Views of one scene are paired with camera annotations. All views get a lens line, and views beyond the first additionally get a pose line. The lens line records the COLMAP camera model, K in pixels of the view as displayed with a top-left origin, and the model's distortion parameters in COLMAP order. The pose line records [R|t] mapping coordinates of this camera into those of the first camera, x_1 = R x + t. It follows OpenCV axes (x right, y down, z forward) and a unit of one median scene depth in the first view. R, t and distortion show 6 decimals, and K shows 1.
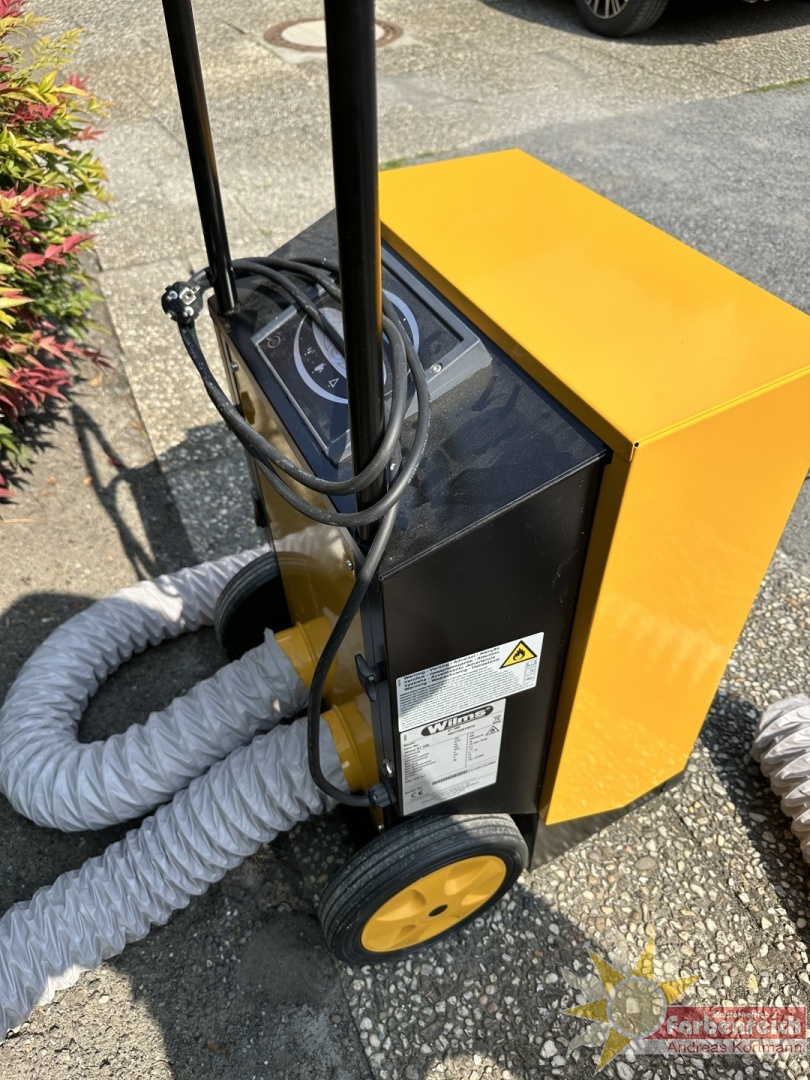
lens RADIAL K [[774.6, 0, 402.5], [0, 774.6, 535.6], [0, 0, 1]] dist [-0.006381, -0.004733]
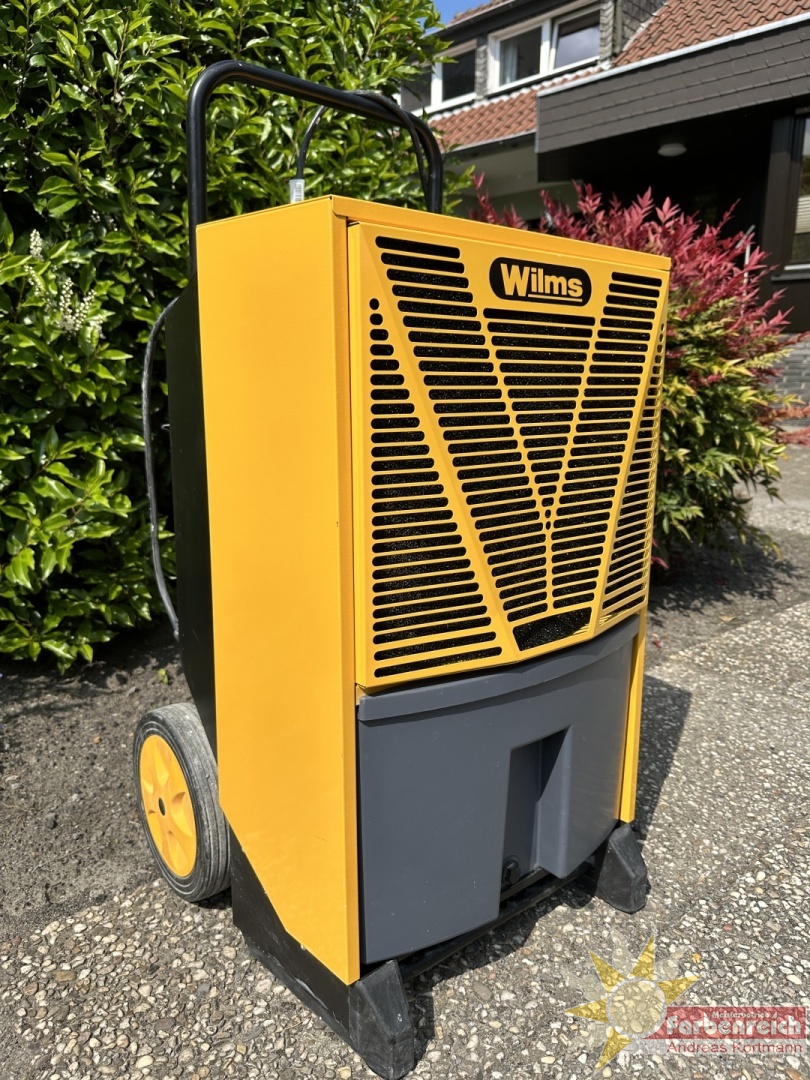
lens RADIAL K [[774.6, 0, 410.7], [0, 774.6, 535.8], [0, 0, 1]] dist [-0.006381, -0.004733]
pose [[0.288034, 0.220553, -0.931876, 1.049629], [-0.686557, 0.725953, -0.040392, 0.168064], [0.667590, 0.651421, 0.360521, 0.356910]]
